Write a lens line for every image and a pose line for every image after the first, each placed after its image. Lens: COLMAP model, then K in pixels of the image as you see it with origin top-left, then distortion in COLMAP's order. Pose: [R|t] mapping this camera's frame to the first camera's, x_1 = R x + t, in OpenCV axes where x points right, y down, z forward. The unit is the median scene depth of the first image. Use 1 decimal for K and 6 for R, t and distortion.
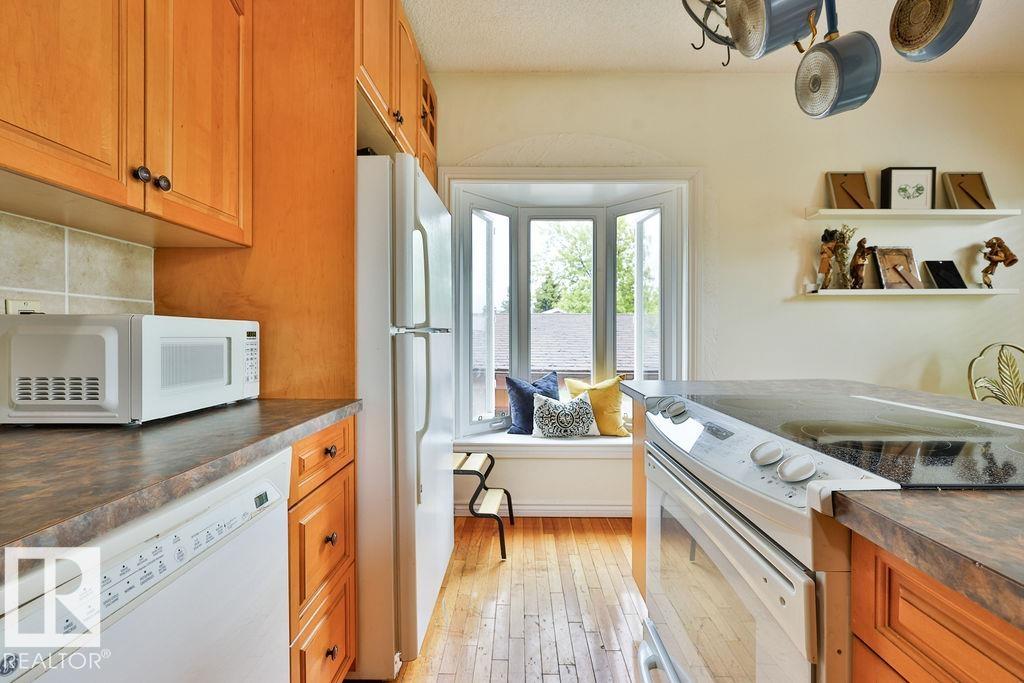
lens RADIAL K [[437.3, 0, 513.4], [0, 437.3, 336.7], [0, 0, 1]] dist [0.004093, 0.000272]
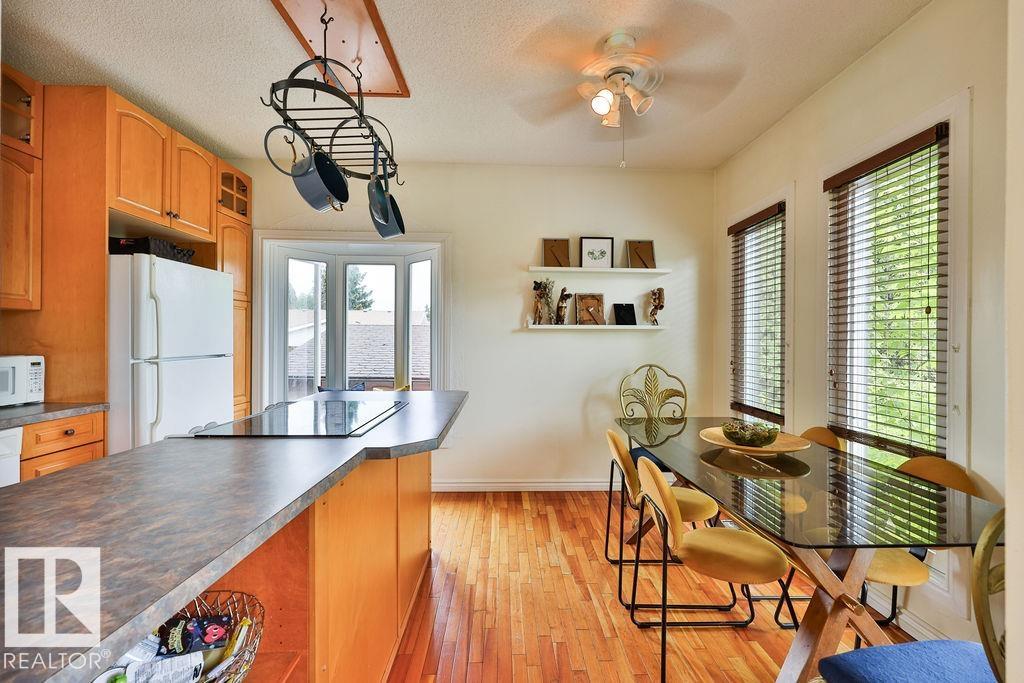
lens RADIAL K [[437.3, 0, 514.0], [0, 437.3, 340.4], [0, 0, 1]] dist [0.004093, 0.000272]
pose [[0.999761, 0.011024, 0.018874, 0.623368], [-0.011105, 0.999930, 0.004203, -0.063750], [-0.018826, -0.004411, 0.999813, -0.371959]]
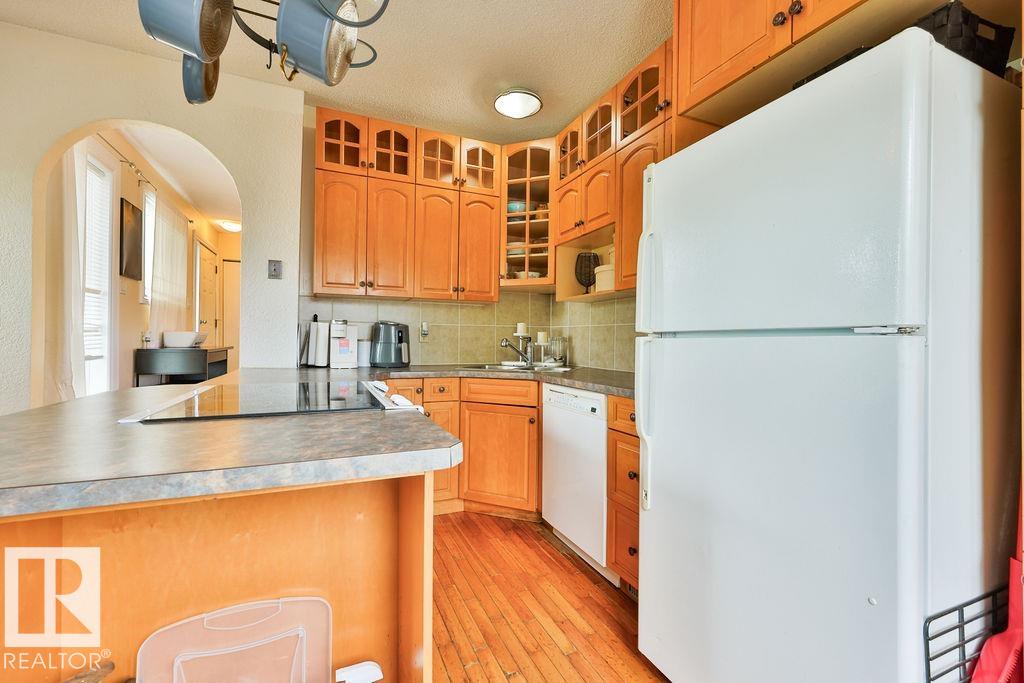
lens RADIAL K [[437.3, 0, 514.5], [0, 437.3, 339.4], [0, 0, 1]] dist [0.004093, 0.000272]
pose [[-0.910050, -0.010266, -0.414372, 0.276082], [-0.009483, 0.999947, -0.003946, 0.002030], [0.414391, 0.000338, -0.910099, 1.033124]]
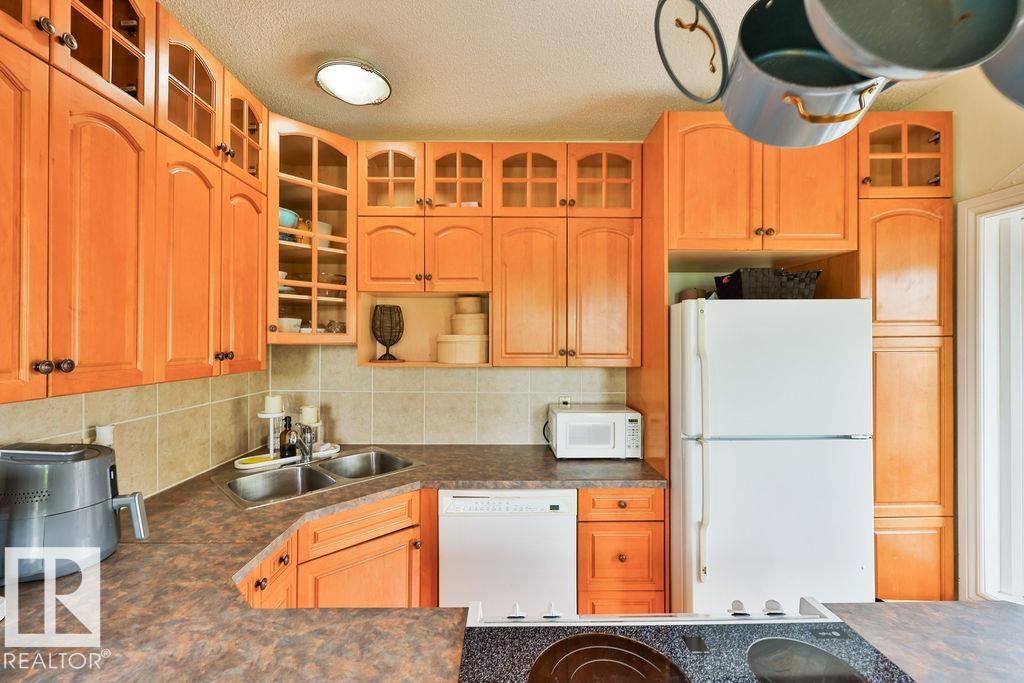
lens RADIAL K [[437.3, 0, 508.3], [0, 437.3, 341.6], [0, 0, 1]] dist [0.004093, 0.000272]
pose [[0.010662, 0.002936, -0.999939, 0.570041], [0.000083, 0.999996, 0.002937, -0.165896], [0.999943, -0.000114, 0.010662, 0.258660]]
